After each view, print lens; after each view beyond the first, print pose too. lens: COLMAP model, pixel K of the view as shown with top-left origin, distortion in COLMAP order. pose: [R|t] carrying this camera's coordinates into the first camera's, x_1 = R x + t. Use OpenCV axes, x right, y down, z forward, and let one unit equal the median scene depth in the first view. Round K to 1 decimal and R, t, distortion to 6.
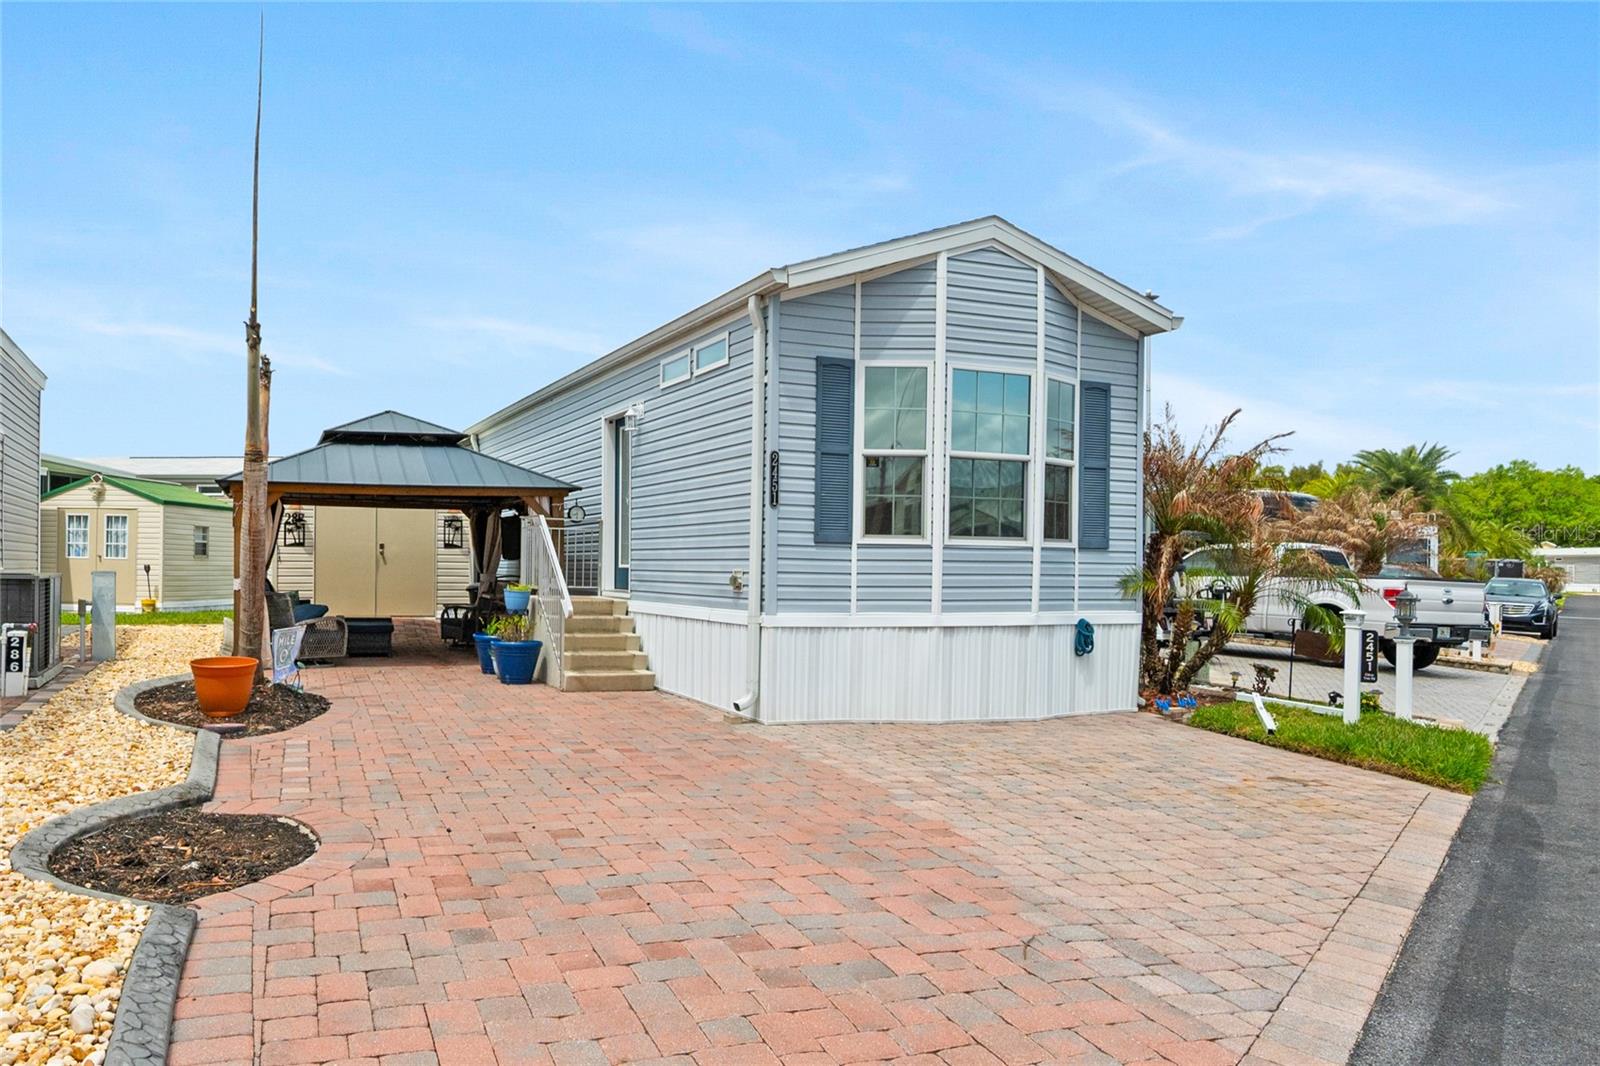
lens RADIAL K [[1158.1, 0, 669.7], [0, 1158.1, 574.3], [0, 0, 1]] dist [-0.002395, -0.000414]
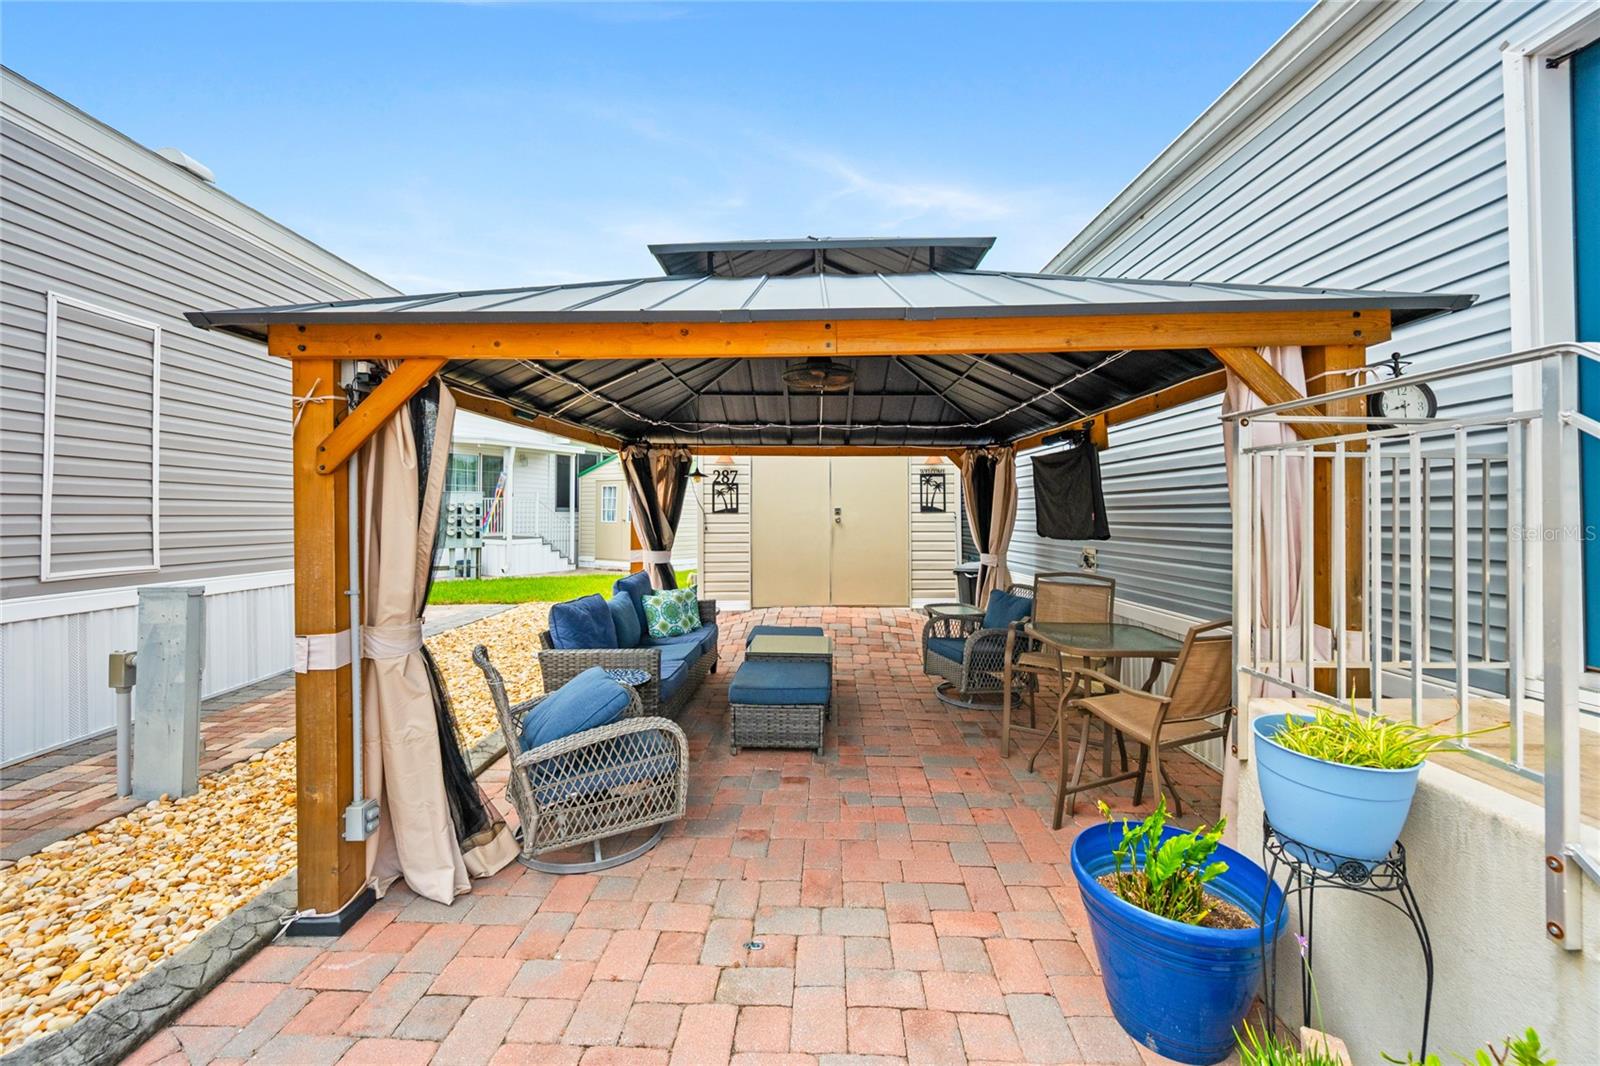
lens RADIAL K [[636.3, 0, 809.2], [0, 636.3, 503.6], [0, 0, 1]] dist [-0.001256, -0.000171]
pose [[0.940737, -0.016311, -0.338745, -0.204244], [0.007635, 0.999608, -0.026930, -0.029552], [0.339052, 0.022748, 0.940493, 0.977412]]
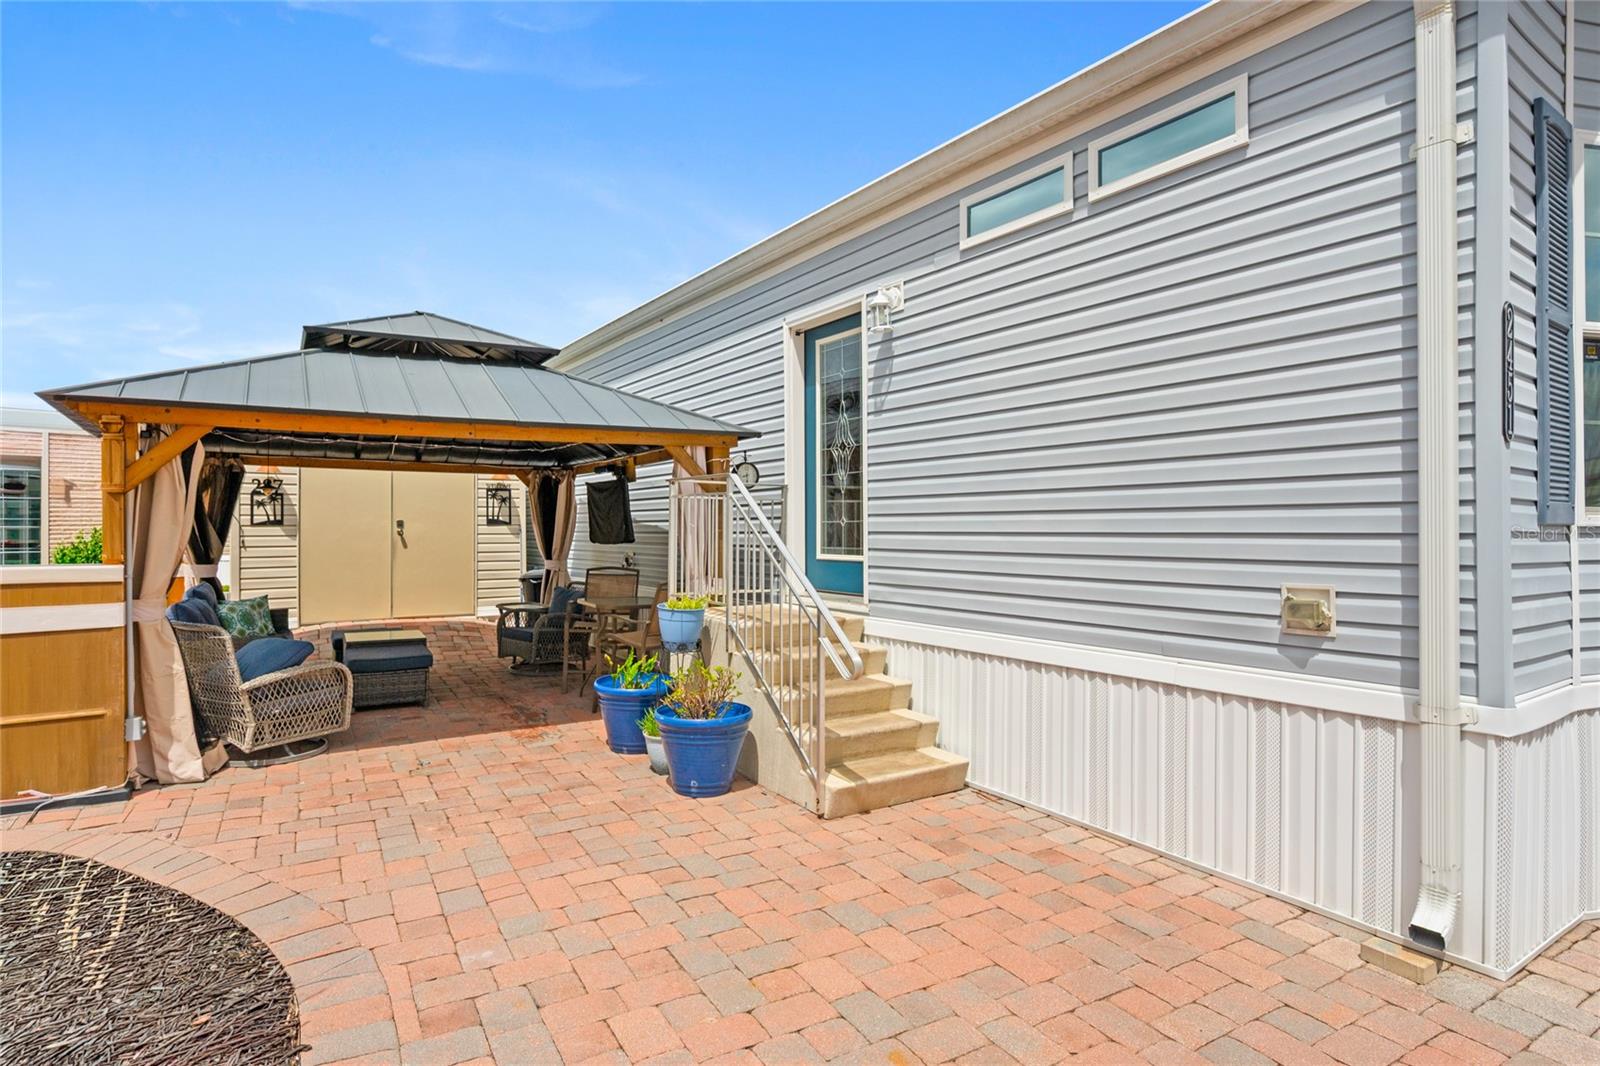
lens RADIAL K [[845.8, 0, 807.9], [0, 845.8, 518.8], [0, 0, 1]] dist [-0.000396, 0.000070]
pose [[0.973894, -0.008368, 0.226851, -0.186958], [0.012331, 0.999795, -0.016062, -0.024857], [-0.226670, 0.018440, 0.973797, 0.659580]]
